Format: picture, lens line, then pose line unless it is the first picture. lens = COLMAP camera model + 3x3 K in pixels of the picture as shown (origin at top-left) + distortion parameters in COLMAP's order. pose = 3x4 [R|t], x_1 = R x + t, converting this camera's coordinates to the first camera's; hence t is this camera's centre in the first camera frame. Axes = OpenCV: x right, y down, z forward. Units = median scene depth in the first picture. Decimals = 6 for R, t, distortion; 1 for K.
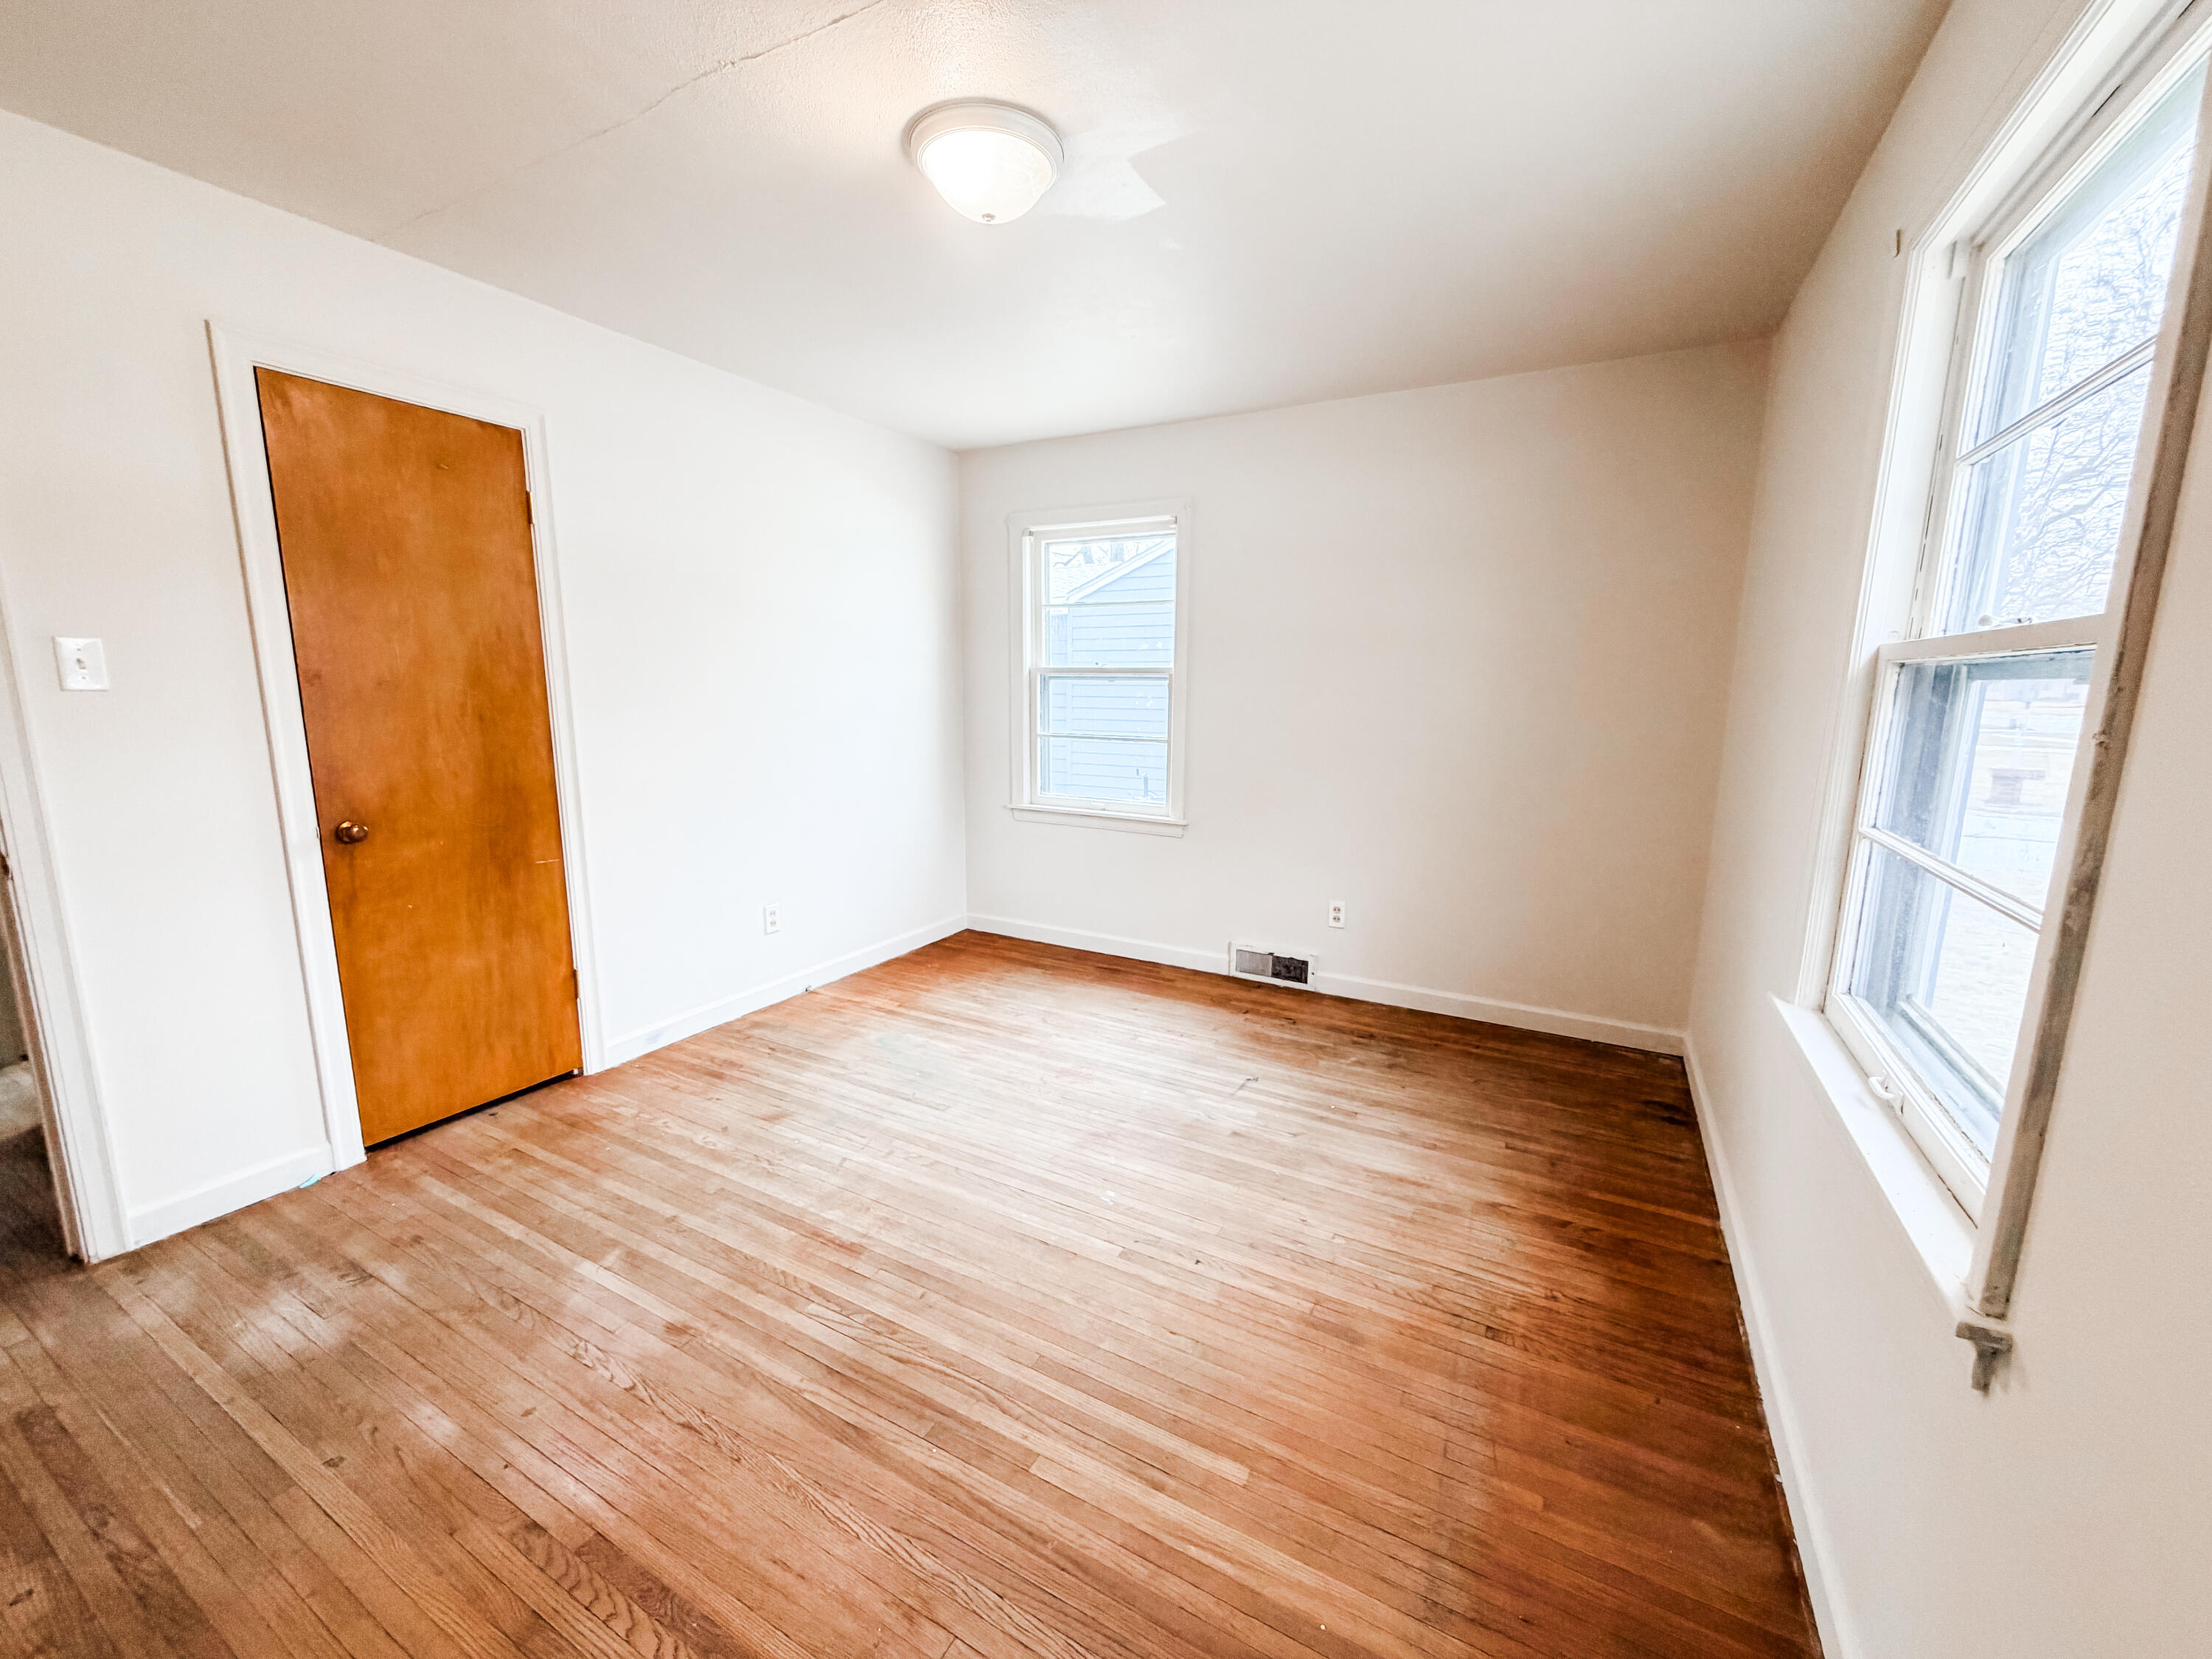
lens RADIAL K [[880.6, 0, 1100.0], [0, 880.6, 831.9], [0, 0, 1]] dist [0.000913, 0.000191]
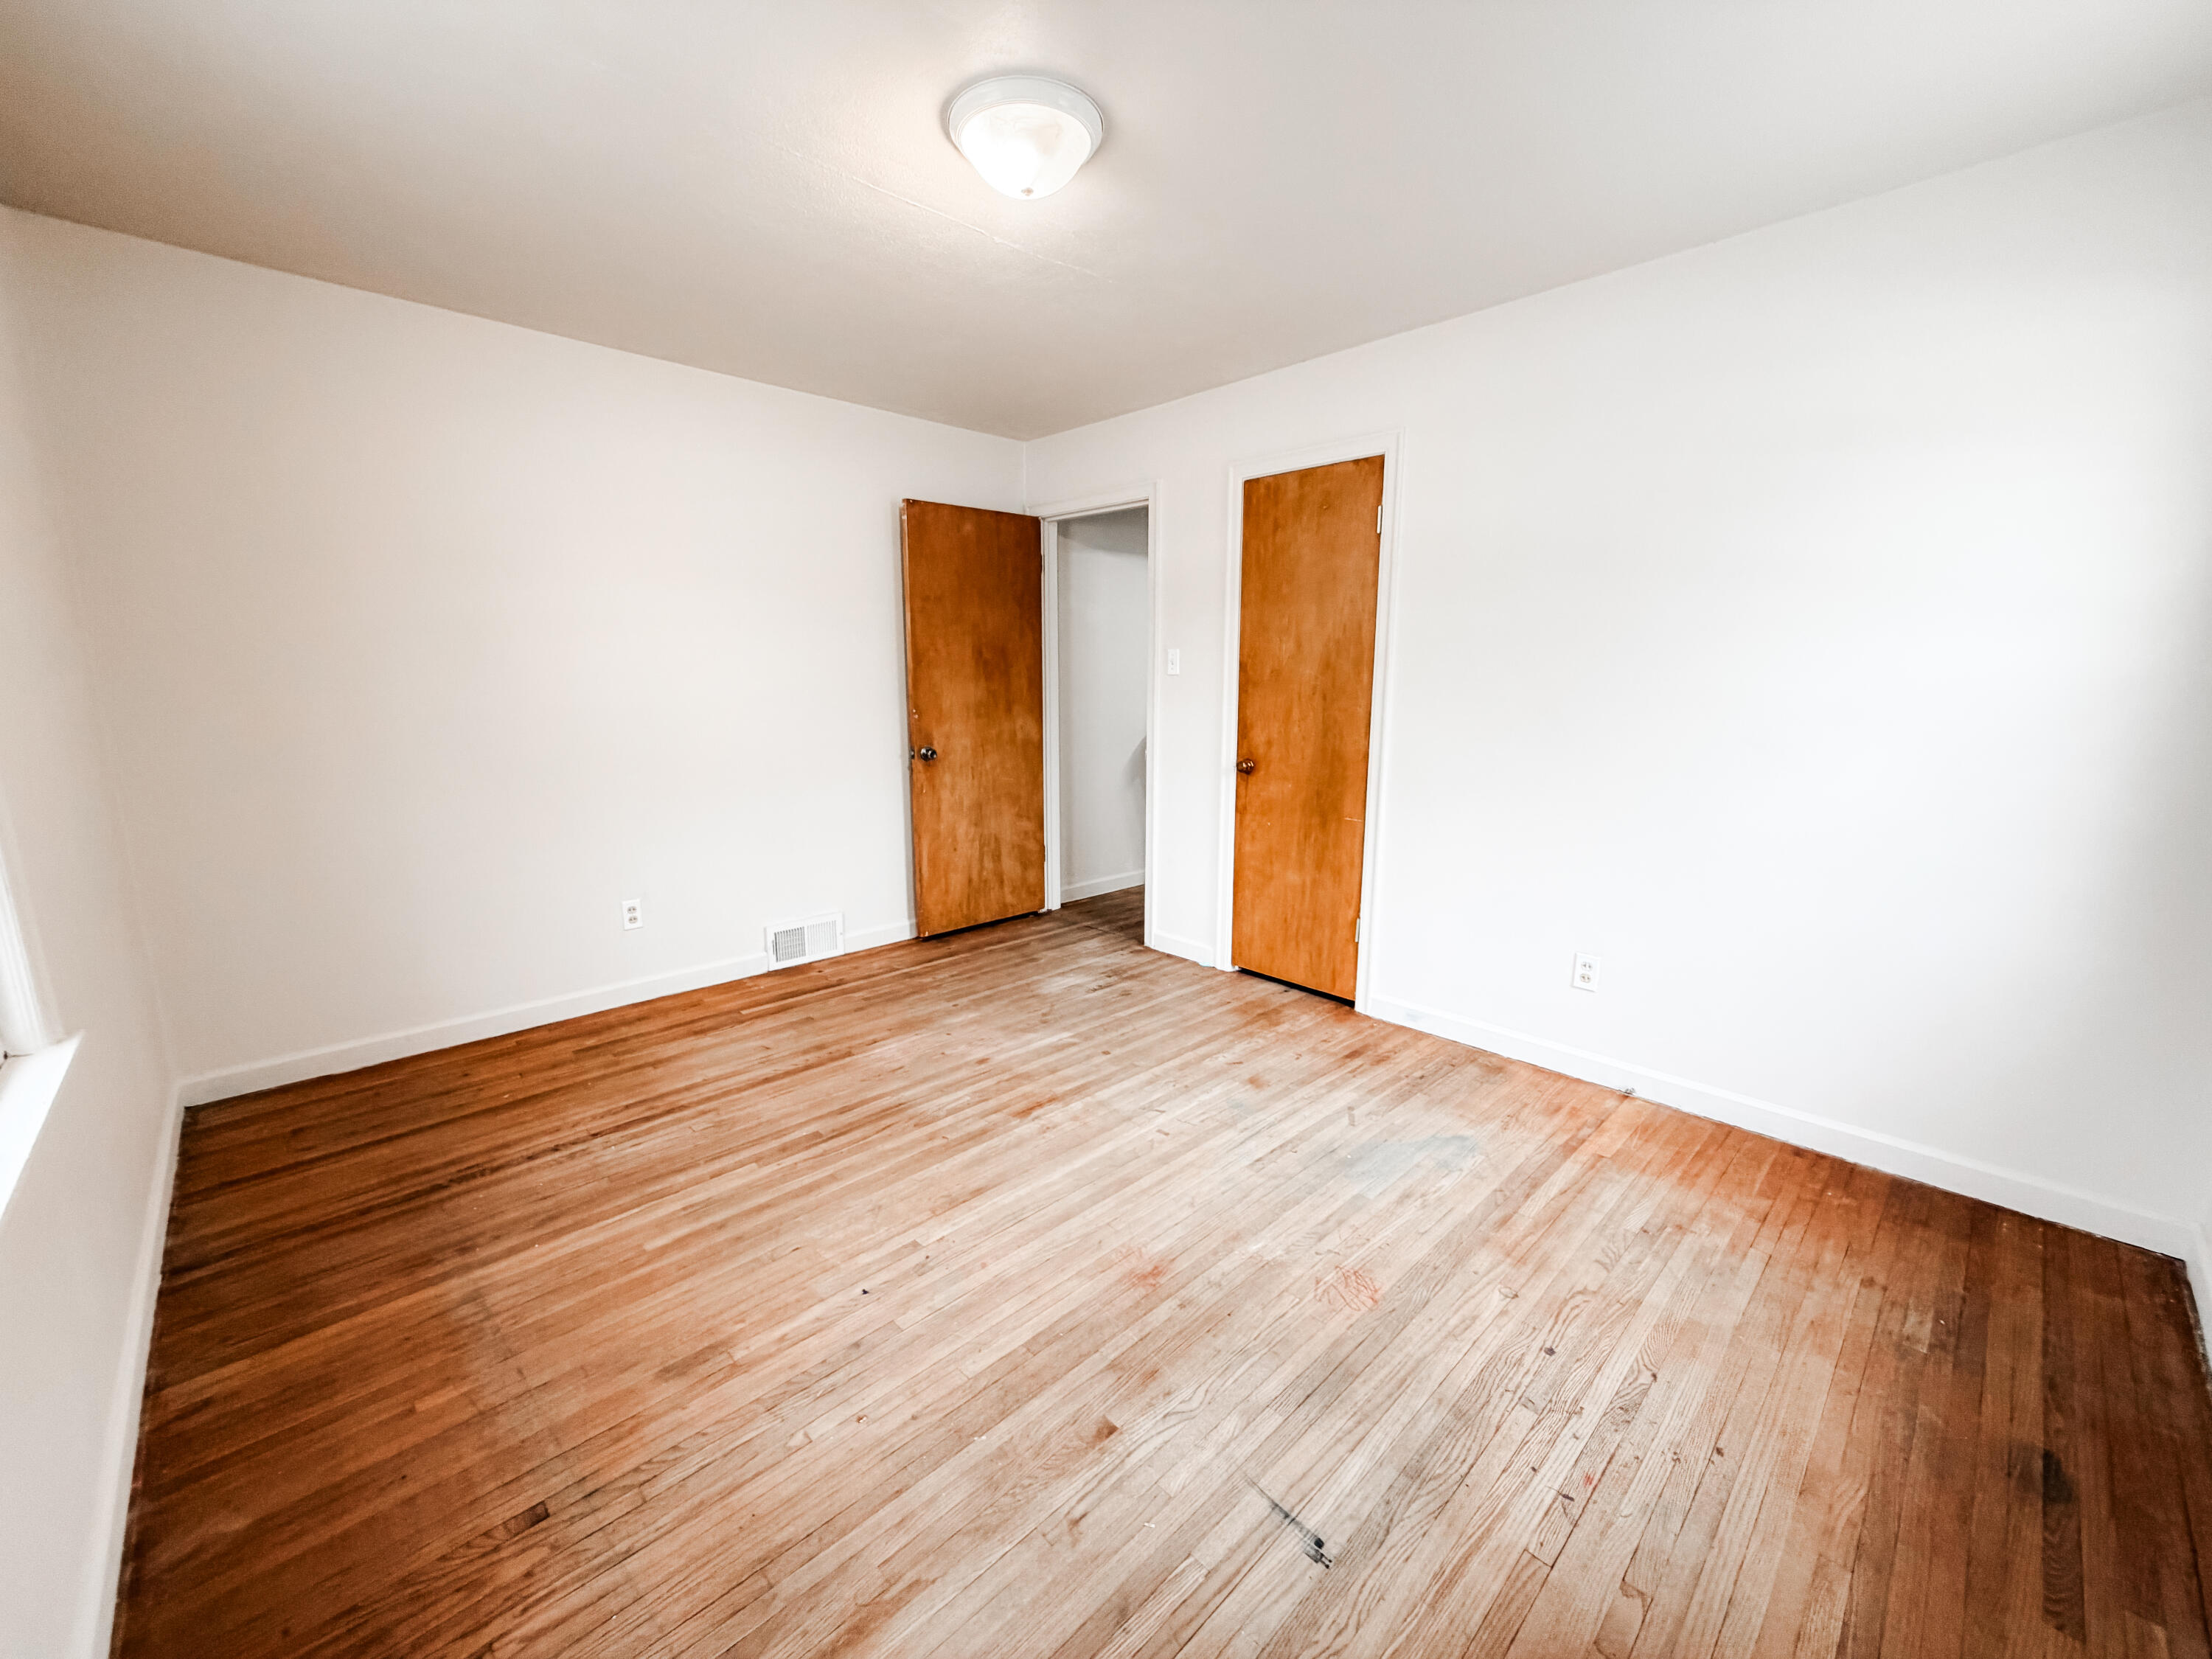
lens RADIAL K [[875.6, 0, 1100.4], [0, 875.6, 827.8], [0, 0, 1]] dist [0.000670, 0.000375]
pose [[-0.295156, 0.157006, -0.942461, 0.704826], [-0.161462, 0.964023, 0.211164, -0.179767], [0.941707, 0.214497, -0.259187, 1.168712]]
